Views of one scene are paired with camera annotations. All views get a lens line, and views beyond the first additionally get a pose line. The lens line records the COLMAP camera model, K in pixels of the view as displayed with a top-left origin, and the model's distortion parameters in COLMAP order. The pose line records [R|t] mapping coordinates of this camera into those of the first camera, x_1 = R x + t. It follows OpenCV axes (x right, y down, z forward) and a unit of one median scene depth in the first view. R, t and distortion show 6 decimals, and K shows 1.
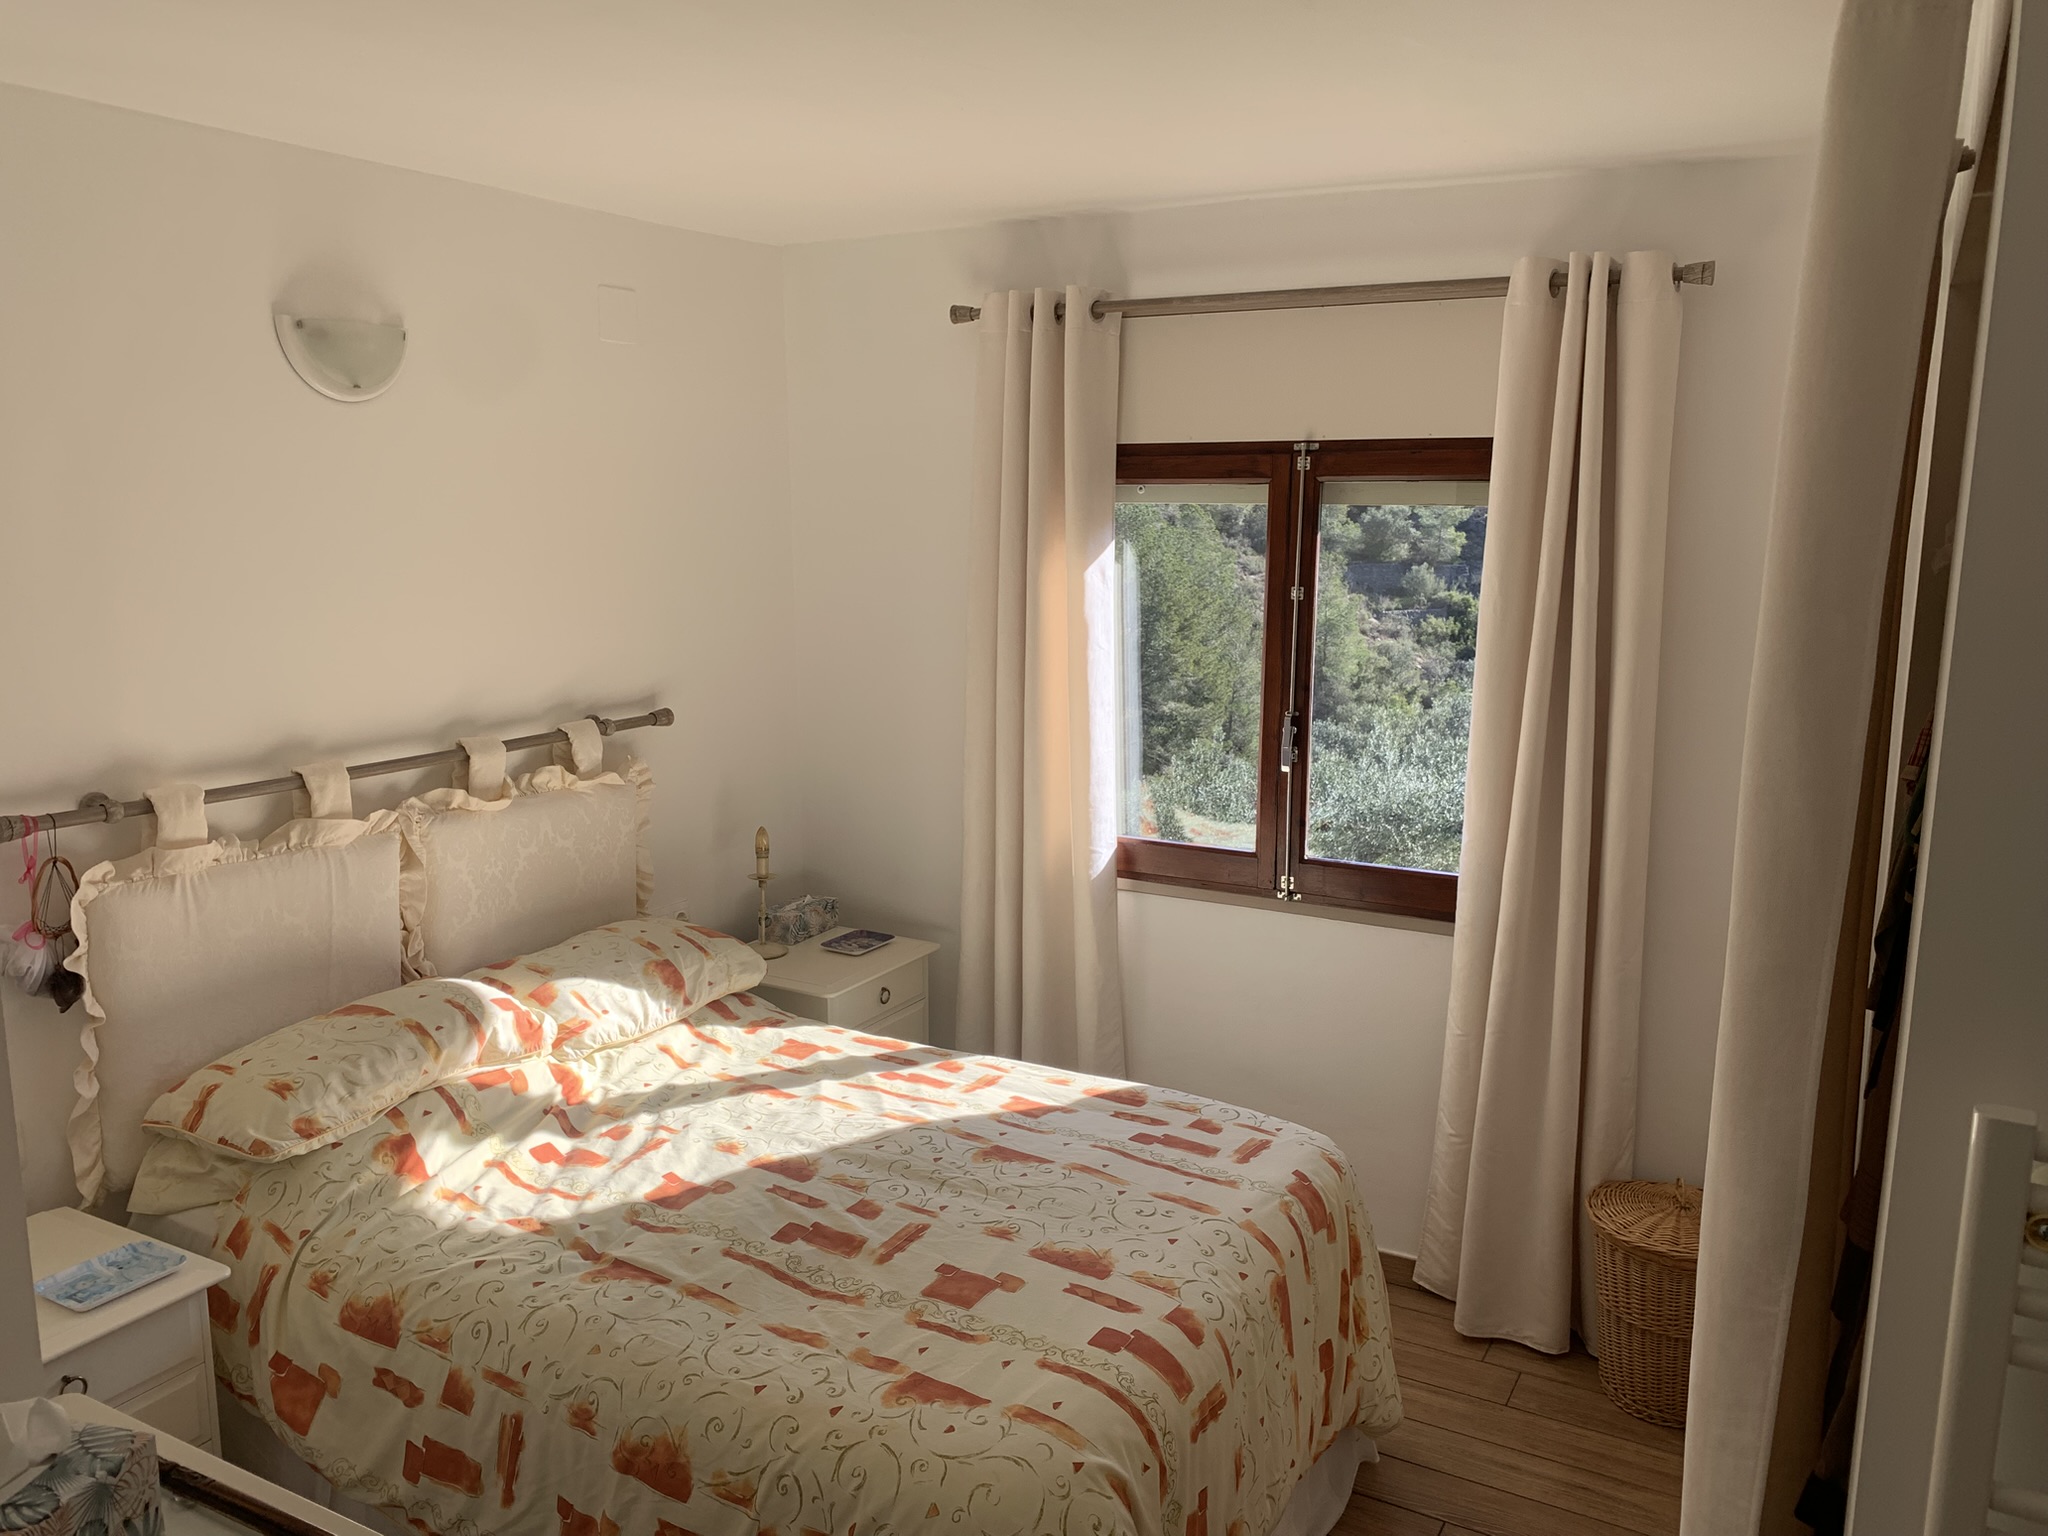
lens RADIAL K [[1571.7, 0, 1007.7], [0, 1571.7, 752.6], [0, 0, 1]] dist [0.010628, -0.015157]
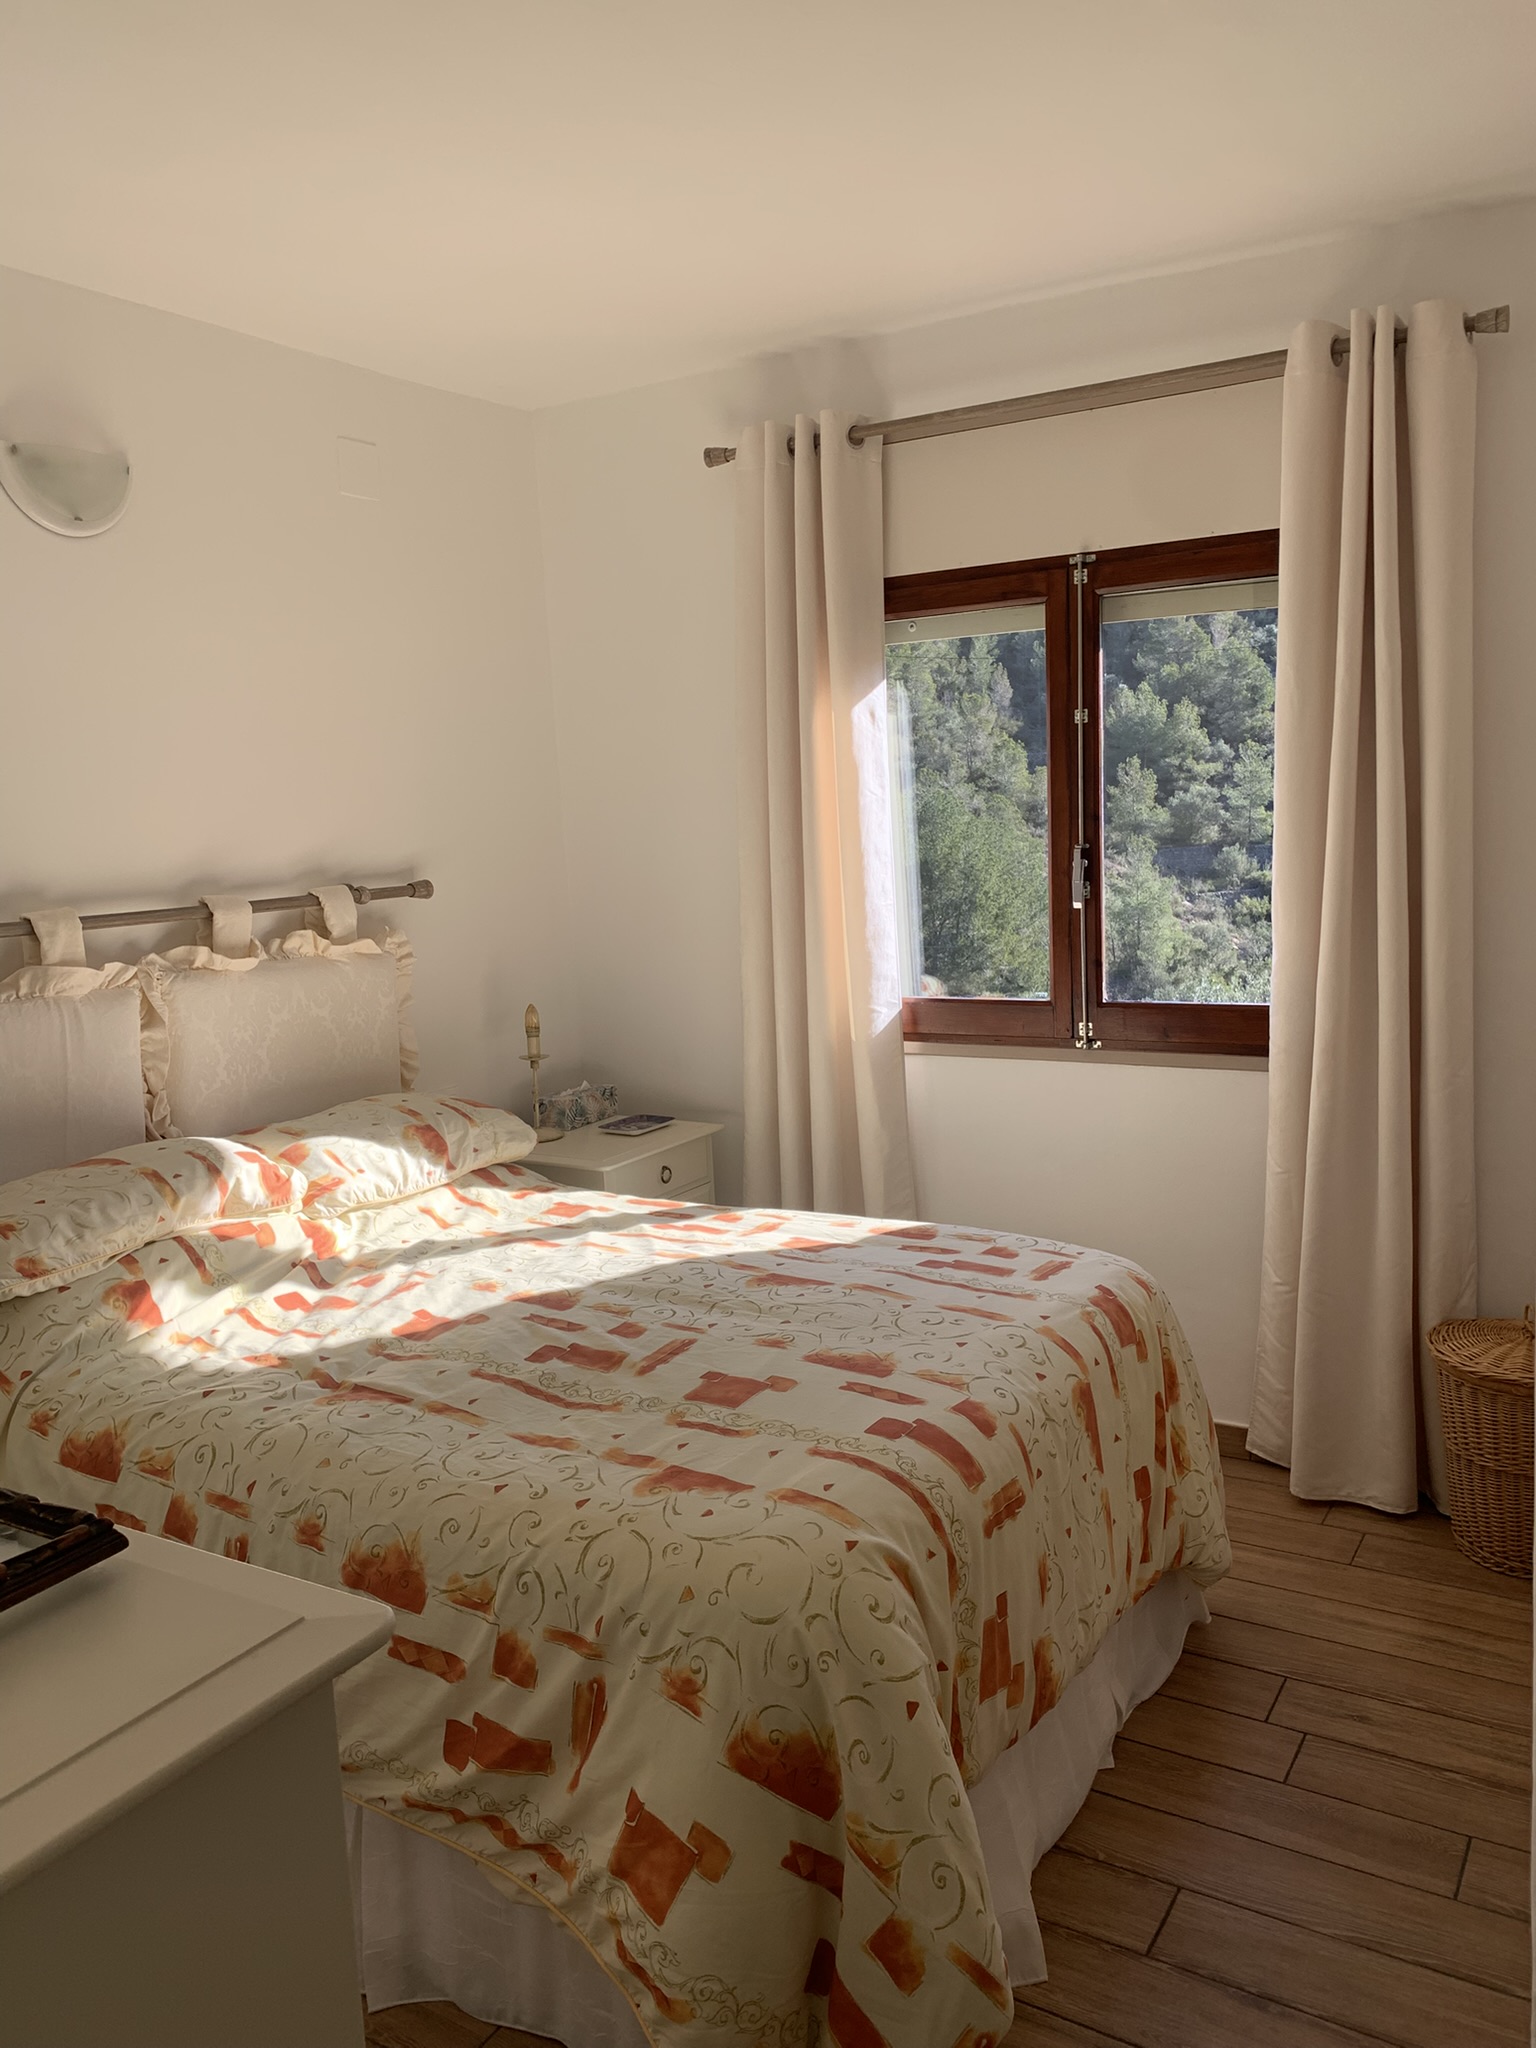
lens RADIAL K [[1560.3, 0, 768.0], [0, 1560.3, 1024.0], [0, 0, 1]] dist [0.035603, -0.067382]
pose [[0.998361, -0.042937, -0.037839, 0.030729], [0.041631, 0.998532, -0.034642, 0.133022], [0.039271, 0.033010, 0.998683, 0.077236]]
